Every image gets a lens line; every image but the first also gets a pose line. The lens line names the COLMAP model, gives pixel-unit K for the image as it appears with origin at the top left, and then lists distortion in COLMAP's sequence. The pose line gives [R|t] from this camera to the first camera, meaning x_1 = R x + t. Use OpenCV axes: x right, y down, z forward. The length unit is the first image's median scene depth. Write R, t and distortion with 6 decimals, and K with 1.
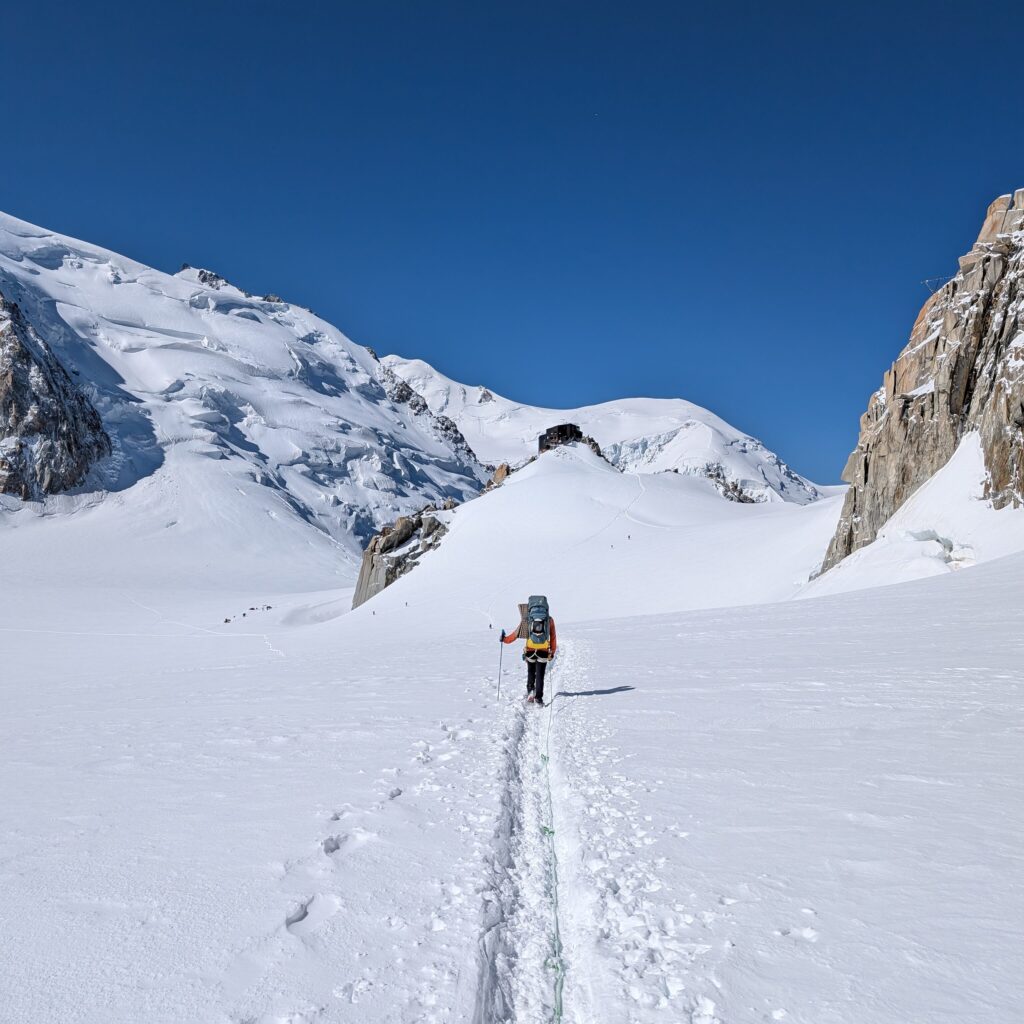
lens RADIAL K [[1067.5, 0, 510.3], [0, 1067.5, 512.3], [0, 0, 1]] dist [0.032739, 0.000000]
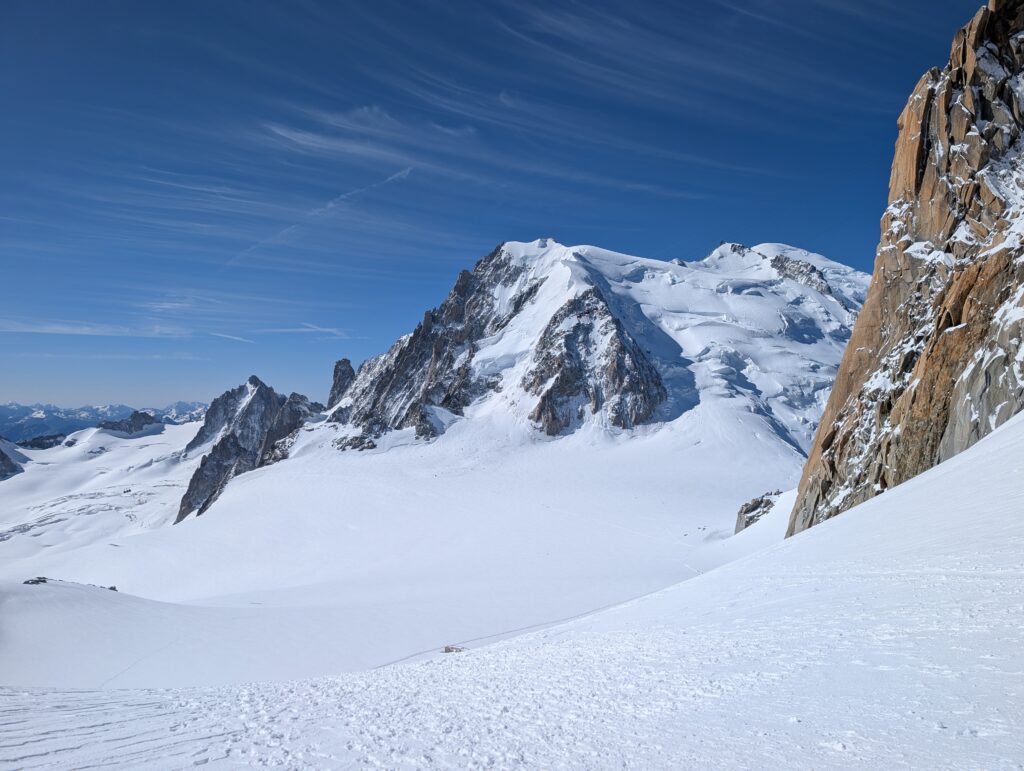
lens RADIAL K [[722.7, 0, 513.9], [0, 722.7, 387.1], [0, 0, 1]] dist [-0.005987, -0.002015]
pose [[0.835792, -0.021590, -0.548622, 0.061982], [0.010459, 0.999671, -0.023407, -0.038441], [0.548947, 0.013826, 0.835743, -0.121734]]
